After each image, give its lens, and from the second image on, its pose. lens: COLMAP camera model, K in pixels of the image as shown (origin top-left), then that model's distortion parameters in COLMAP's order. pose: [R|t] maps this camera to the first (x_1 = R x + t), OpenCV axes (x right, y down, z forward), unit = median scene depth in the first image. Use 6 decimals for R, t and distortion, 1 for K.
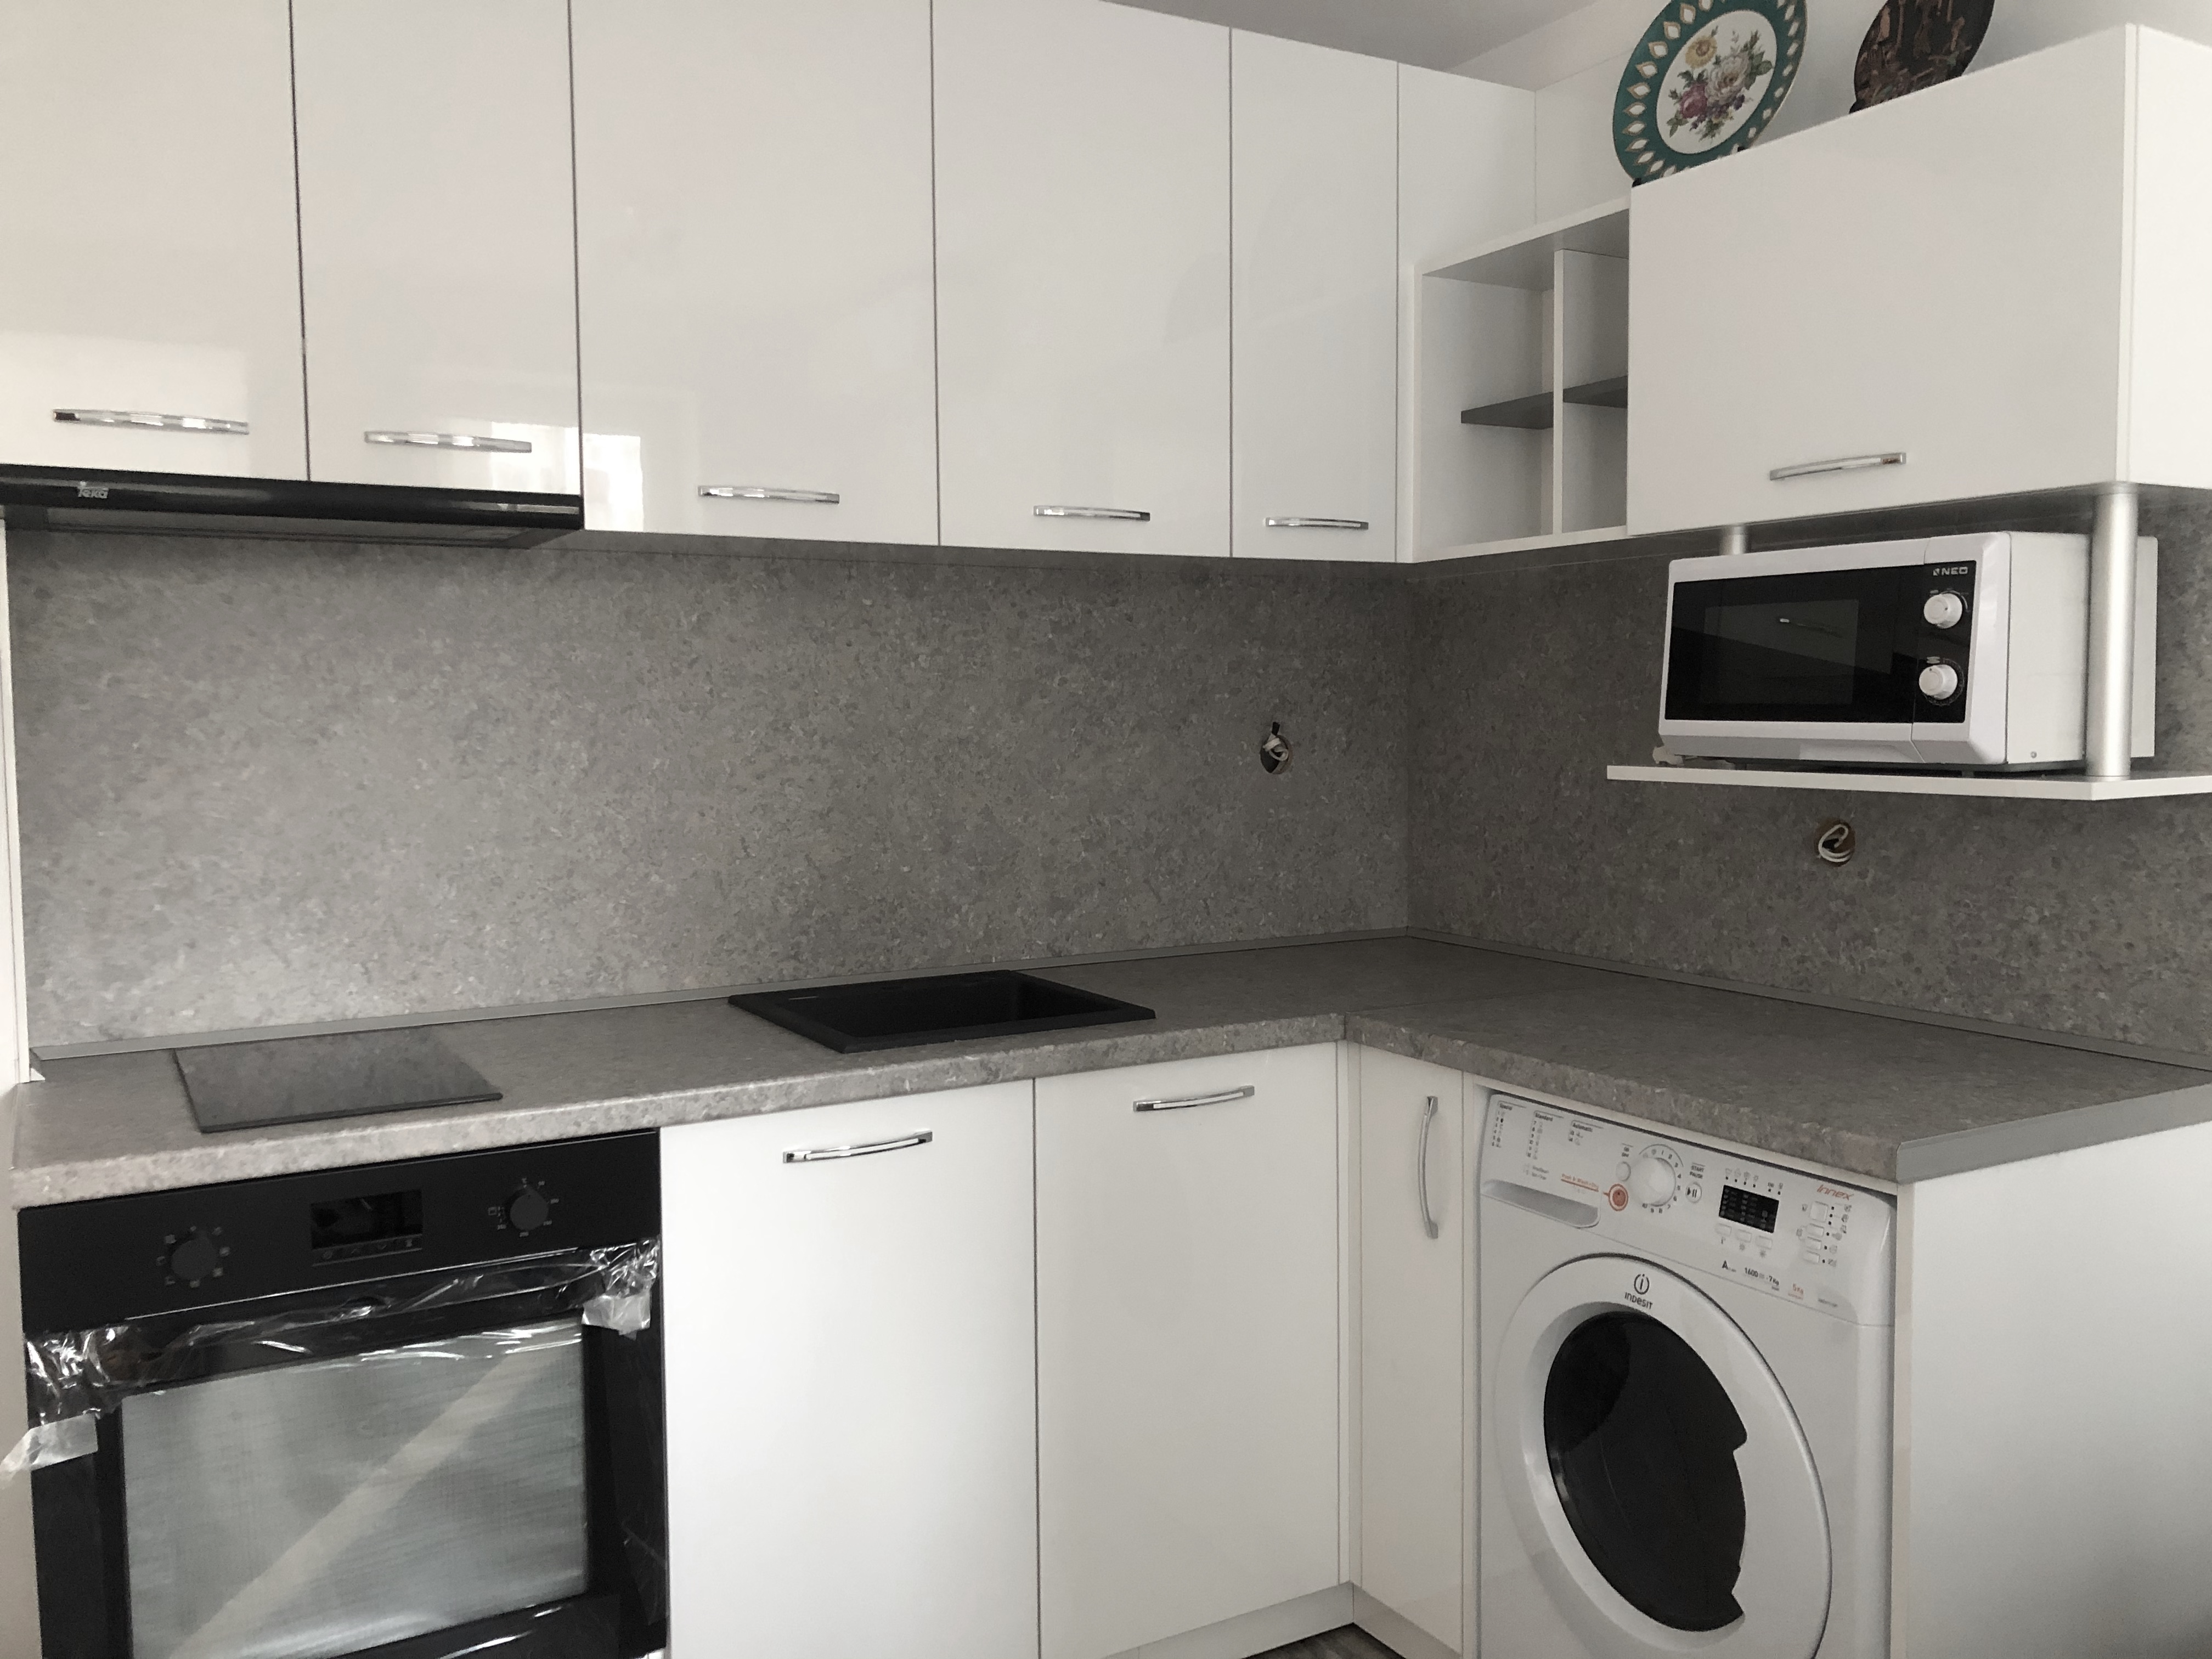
lens RADIAL K [[1830.9, 0, 1106.0], [0, 1830.9, 823.8], [0, 0, 1]] dist [0.068956, -0.107134]
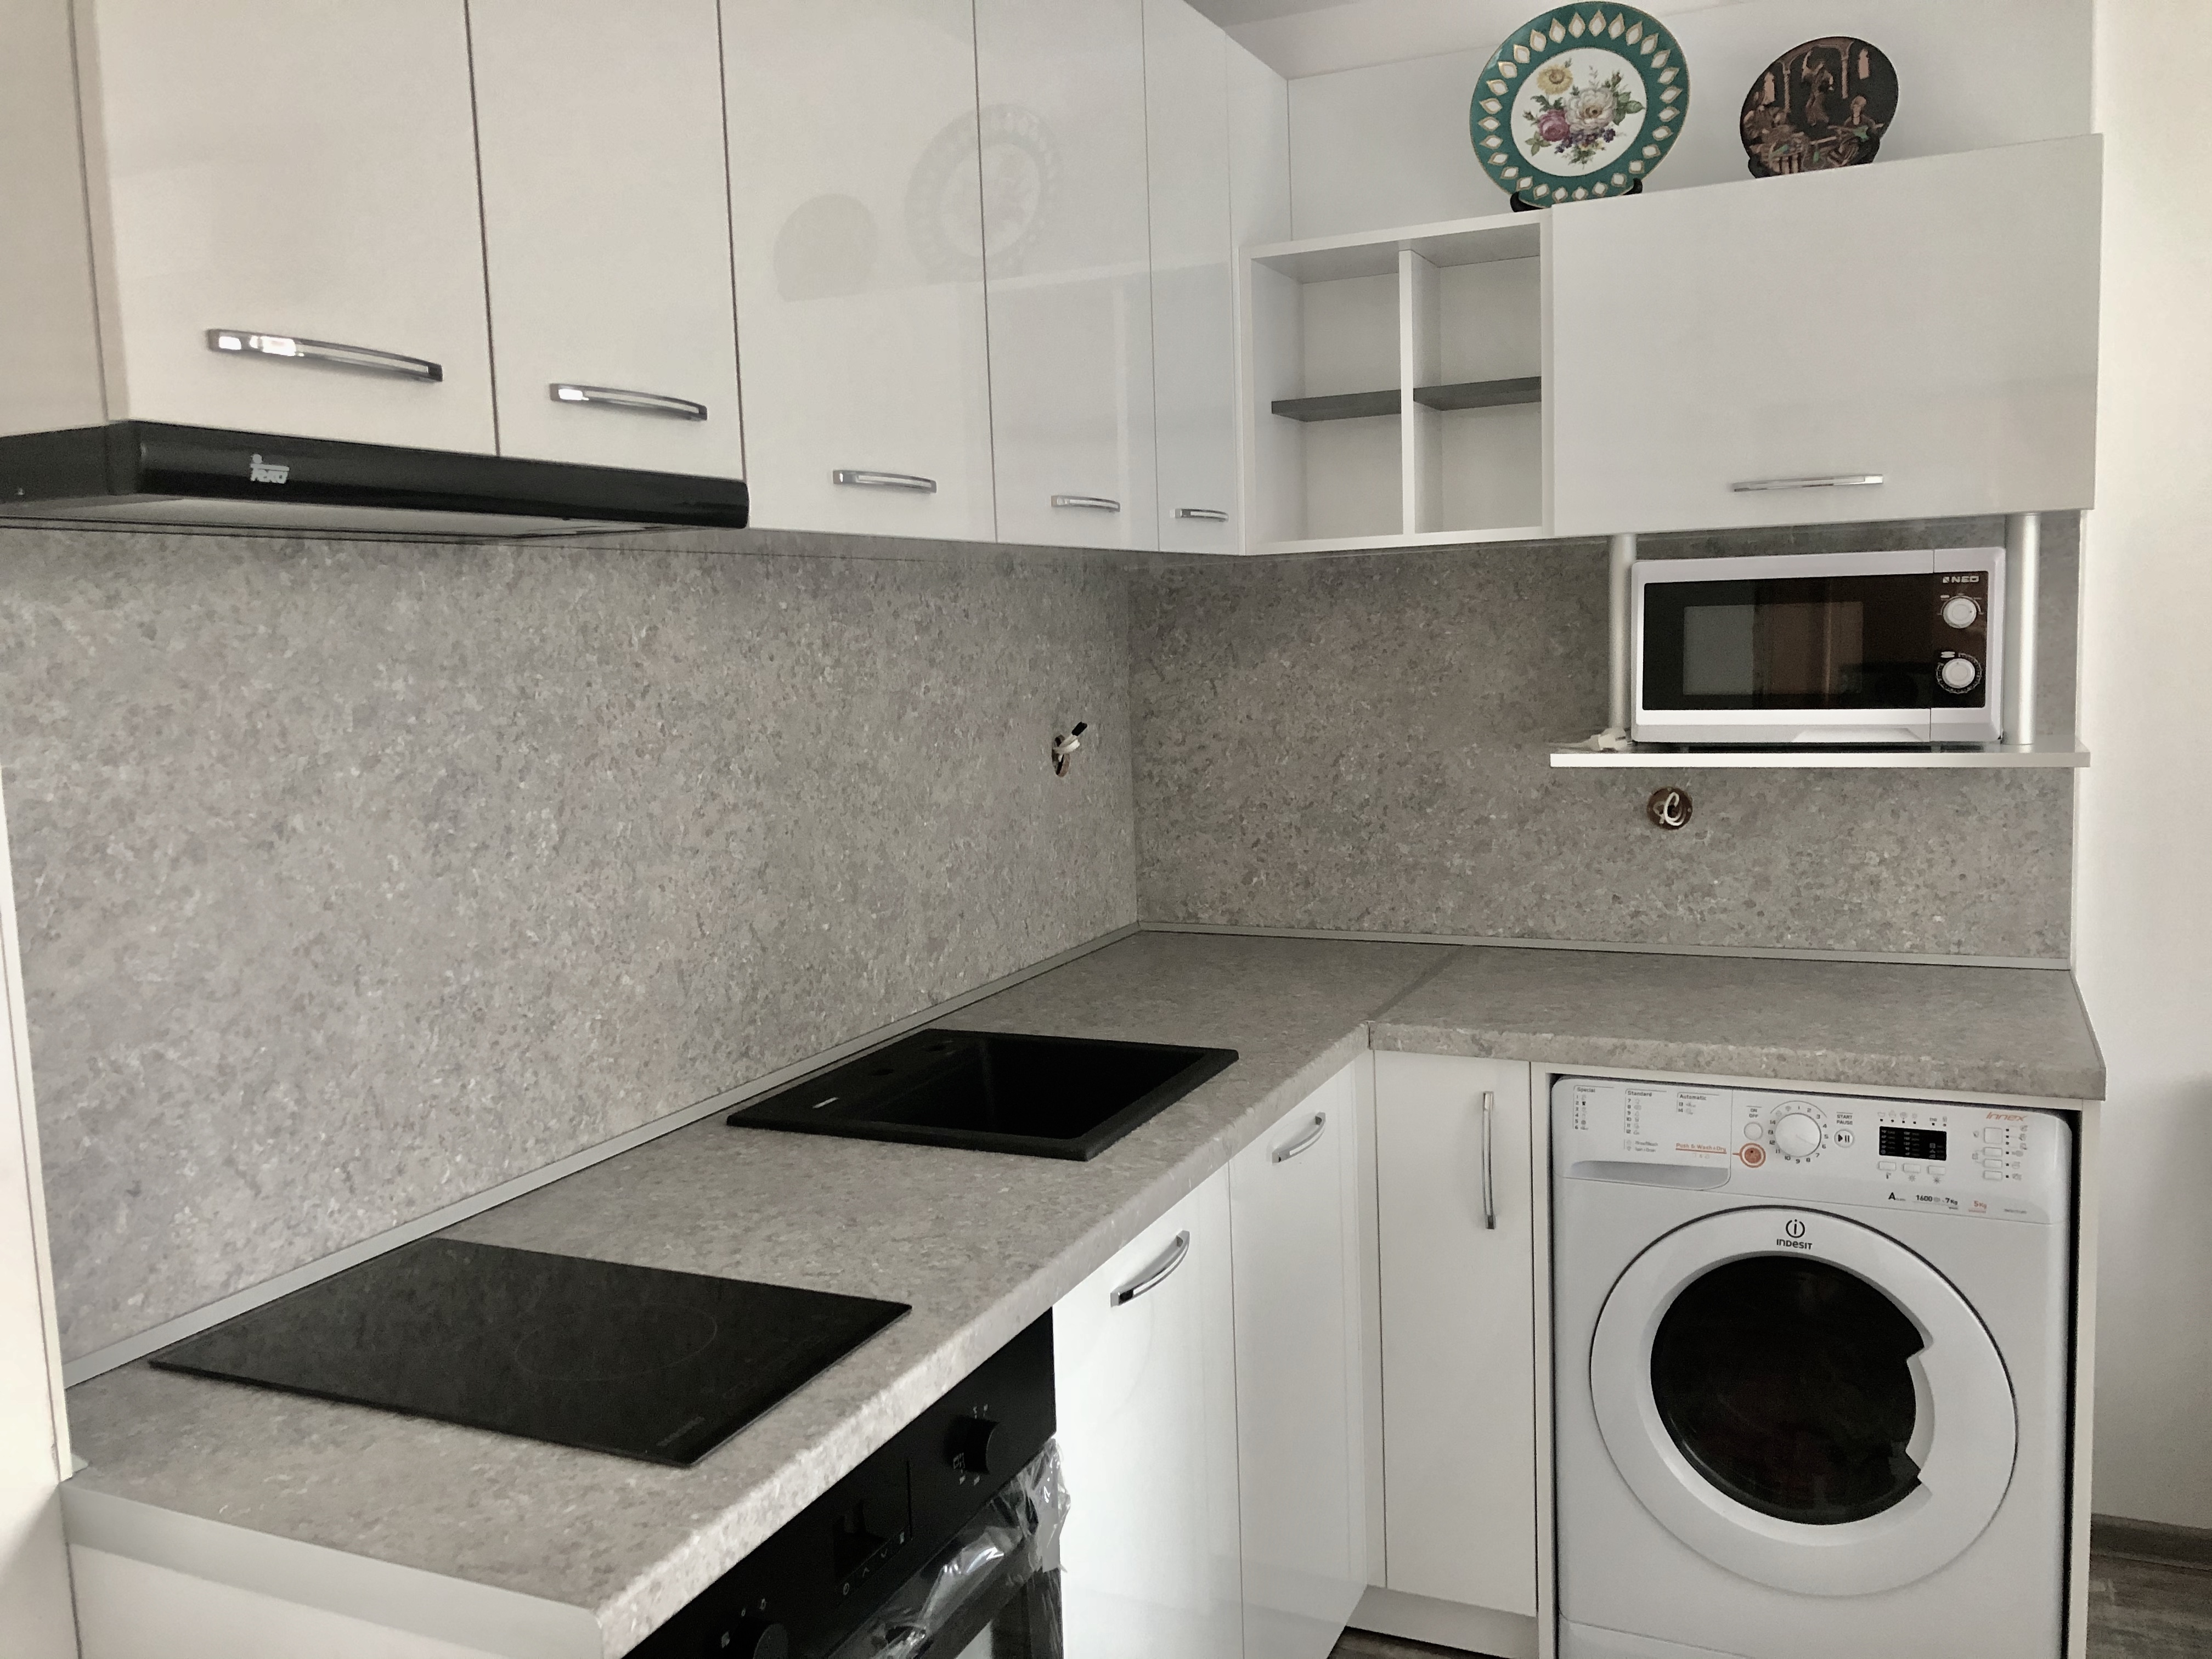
lens RADIAL K [[1817.9, 0, 1113.2], [0, 1817.9, 831.3], [0, 0, 1]] dist [0.074712, -0.117751]
pose [[0.809113, -0.087802, 0.581057, -0.548066], [0.067763, 0.996119, 0.056163, -0.063693], [-0.583733, -0.006068, 0.811923, 0.292240]]
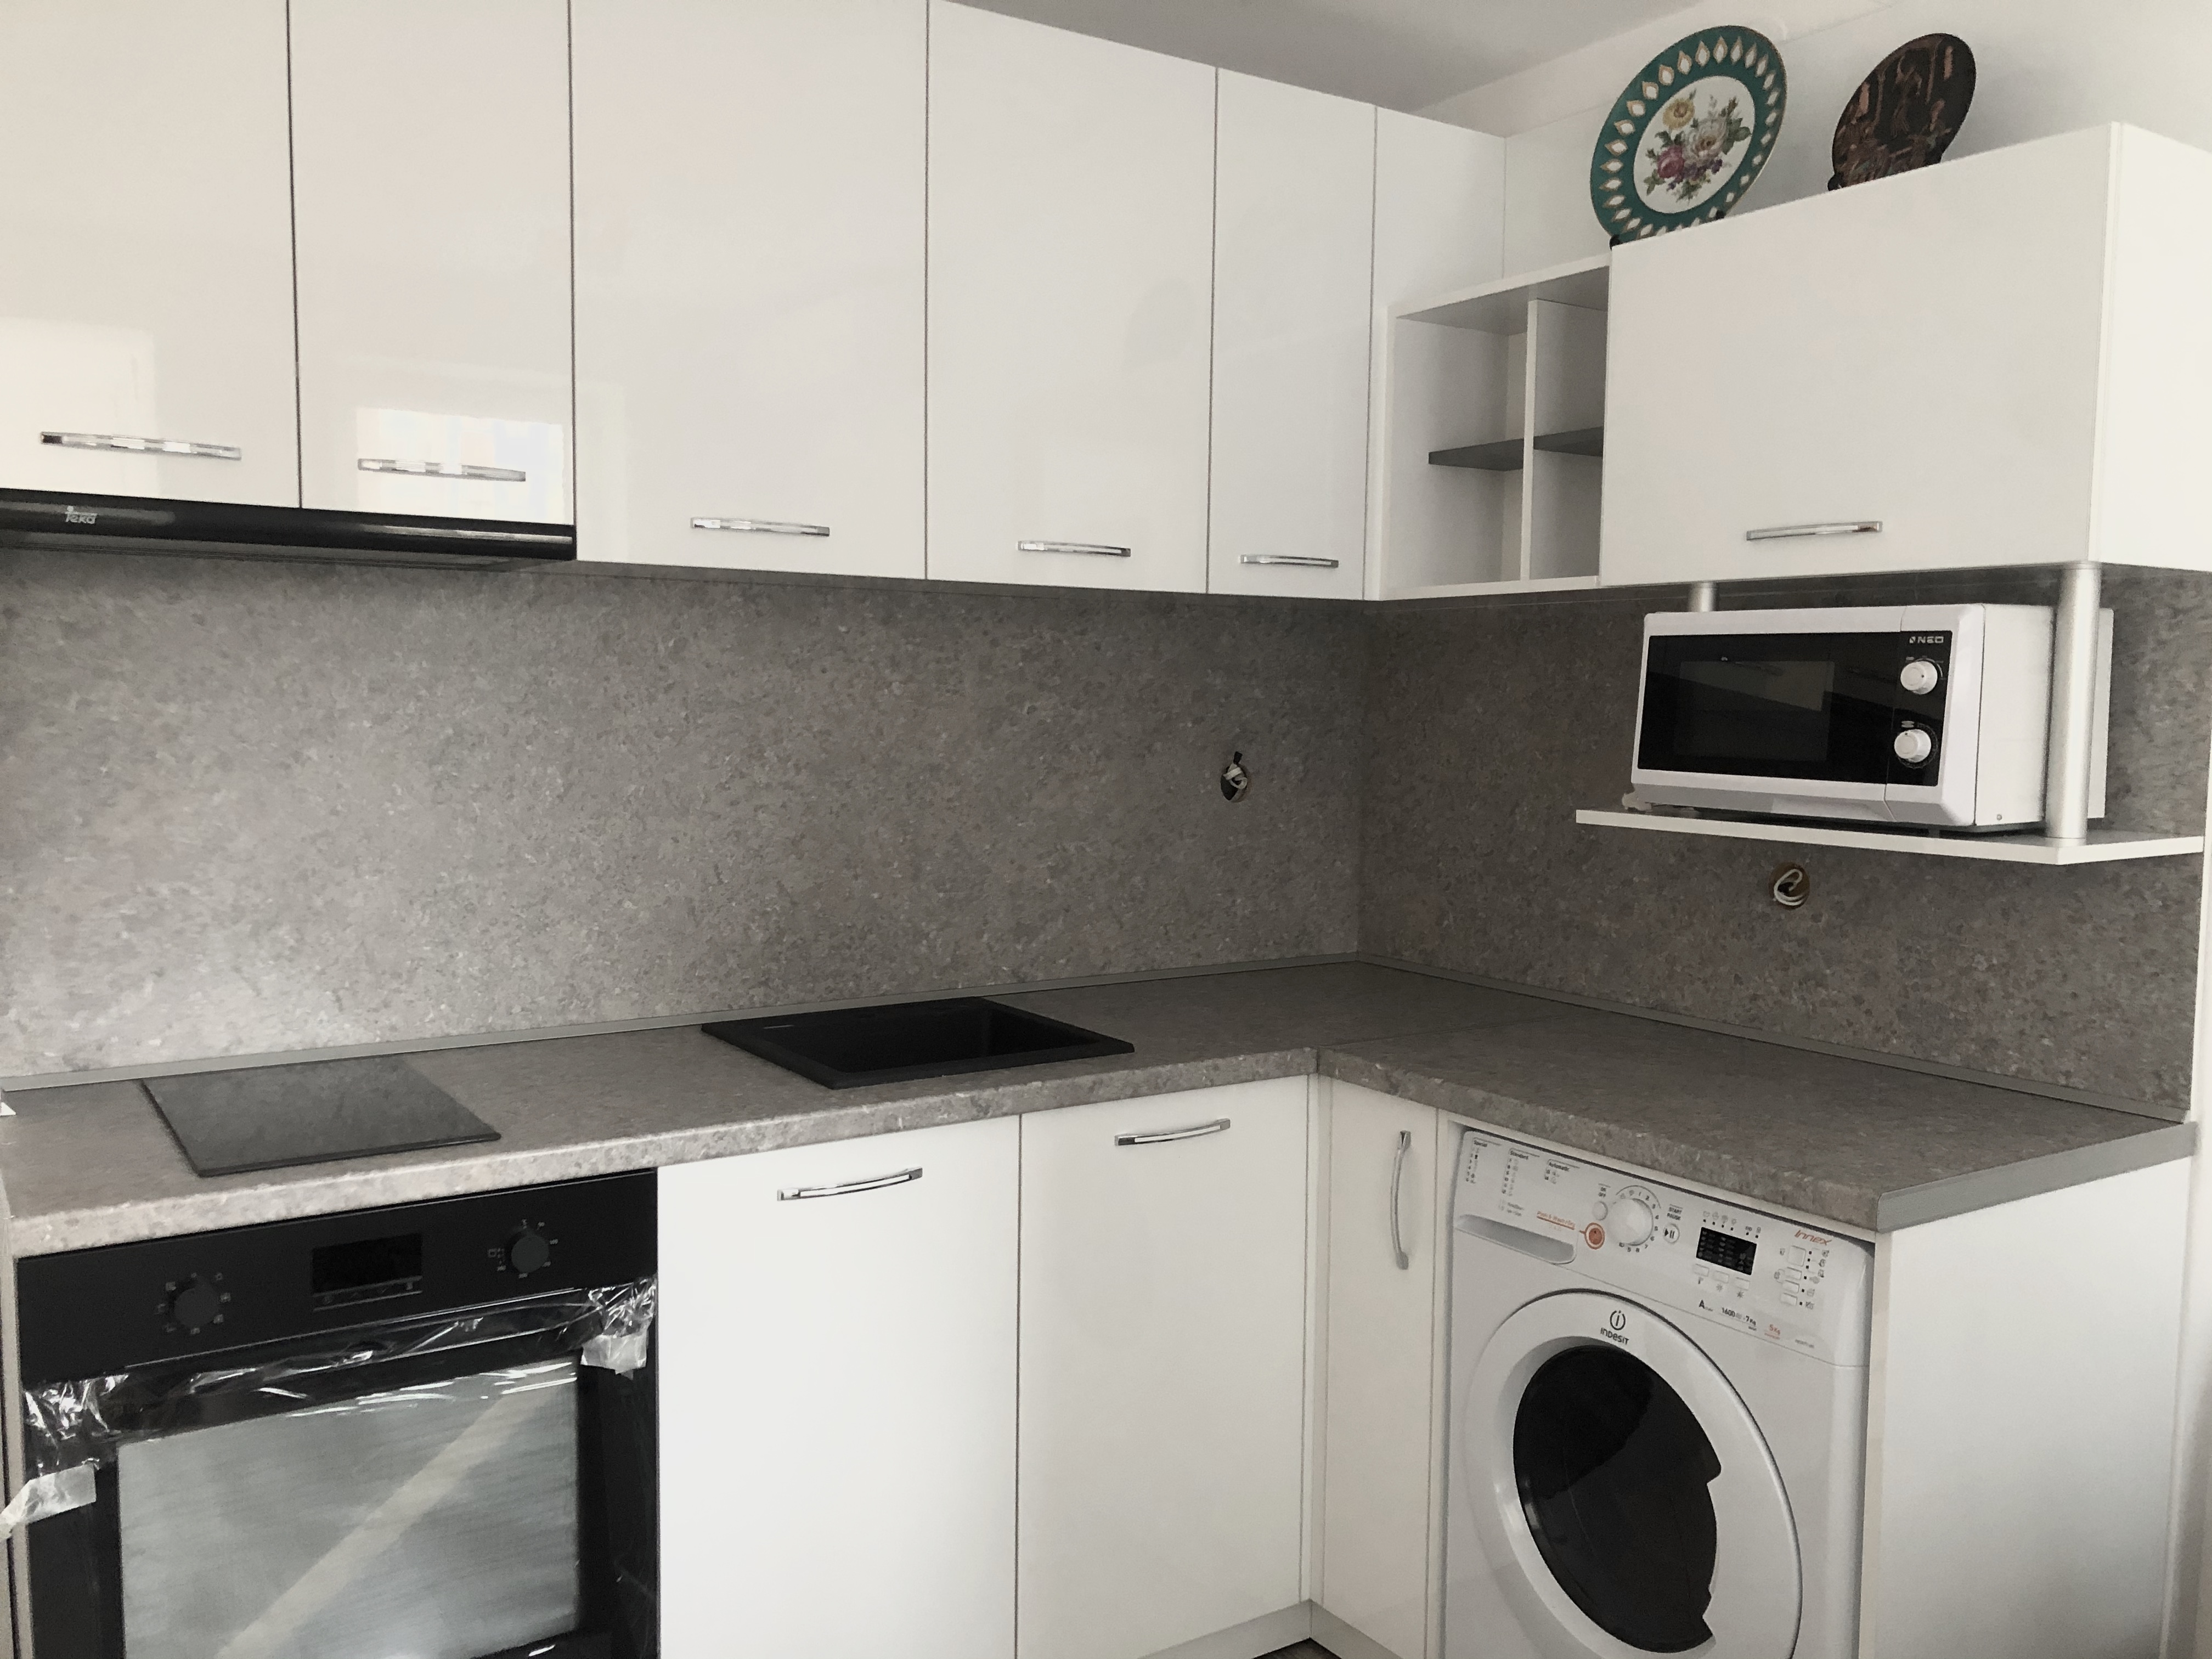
lens RADIAL K [[1833.3, 0, 1108.2], [0, 1833.3, 840.7], [0, 0, 1]] dist [0.072202, -0.113776]
pose [[0.997776, 0.014351, 0.065090, -0.055370], [-0.015406, 0.999758, 0.015728, -0.026329], [-0.064849, -0.016696, 0.997755, -0.009509]]
